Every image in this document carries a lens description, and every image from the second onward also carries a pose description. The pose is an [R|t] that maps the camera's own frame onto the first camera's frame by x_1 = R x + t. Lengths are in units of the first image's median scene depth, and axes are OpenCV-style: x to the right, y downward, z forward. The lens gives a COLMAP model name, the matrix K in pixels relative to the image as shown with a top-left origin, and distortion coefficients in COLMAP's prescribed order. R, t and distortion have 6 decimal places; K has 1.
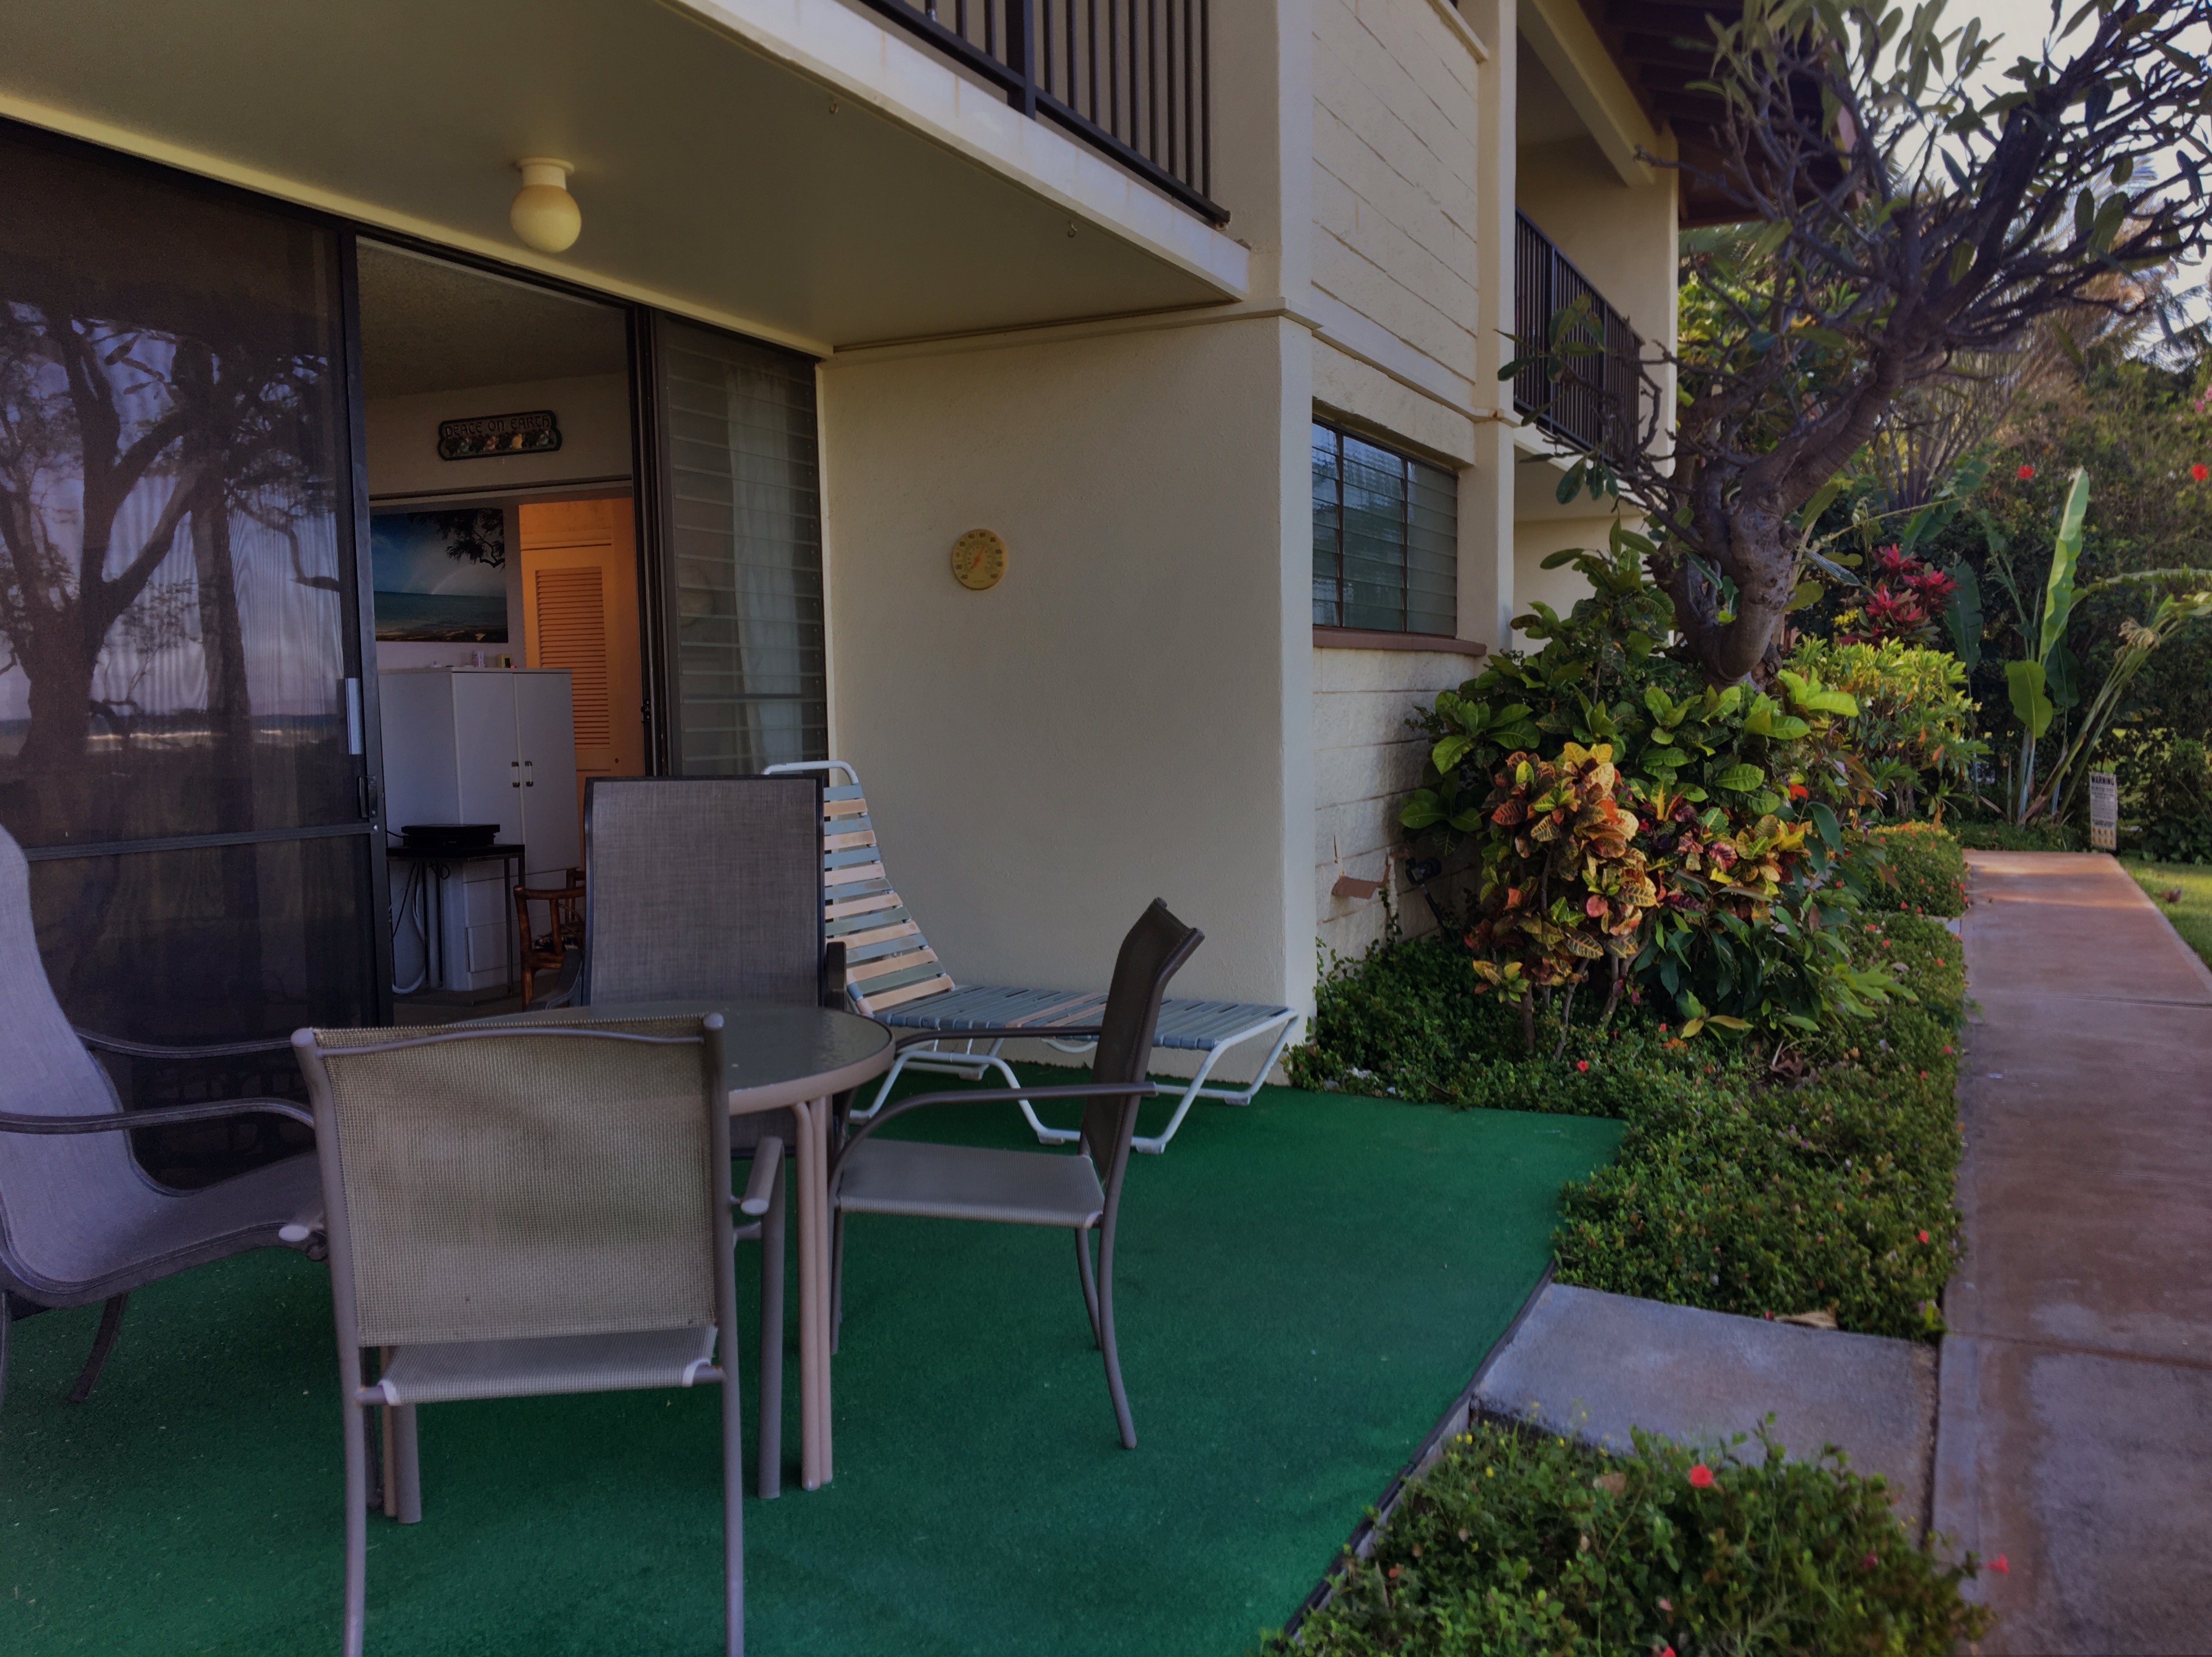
lens RADIAL K [[1821.2, 0, 1106.0], [0, 1821.2, 828.5], [0, 0, 1]] dist [0.096146, -0.165151]
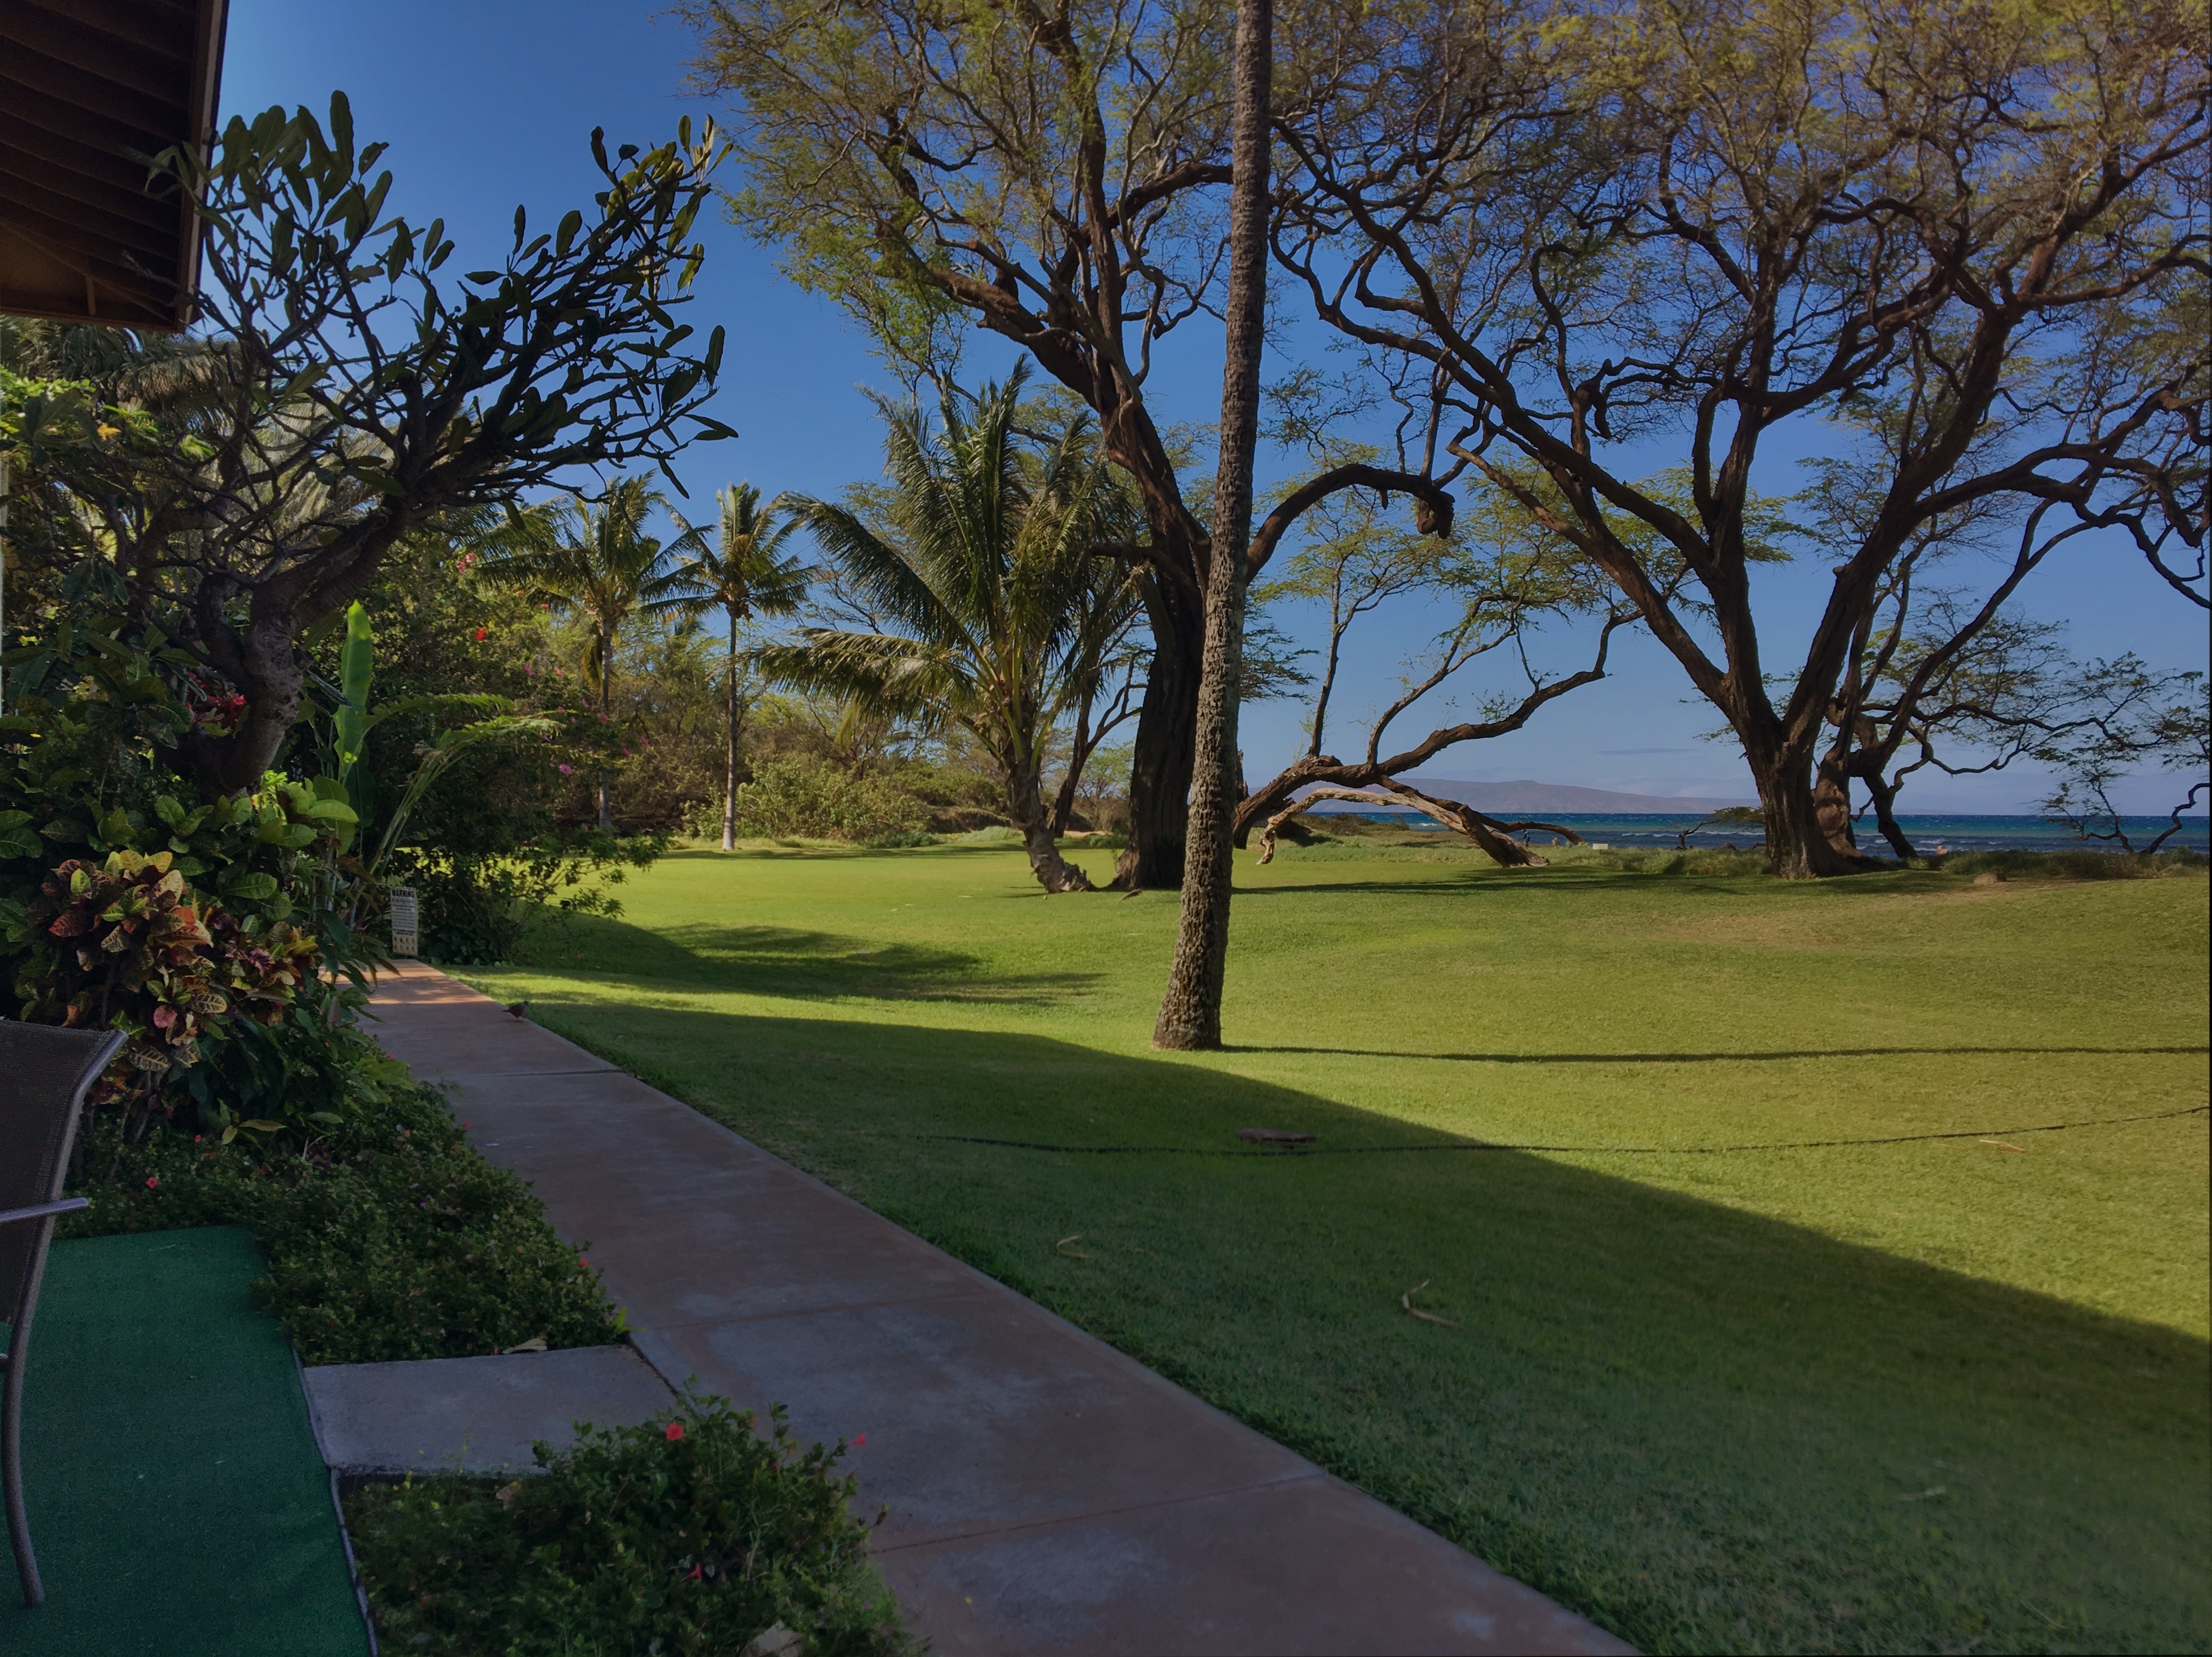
lens RADIAL K [[1851.3, 0, 1060.9], [0, 1851.3, 837.3], [0, 0, 1]] dist [0.006418, -0.002637]
pose [[0.630683, 0.006872, 0.776010, -0.202569], [0.040171, 0.998331, -0.041488, 0.007031], [-0.775000, 0.057339, 0.629354, -0.000521]]
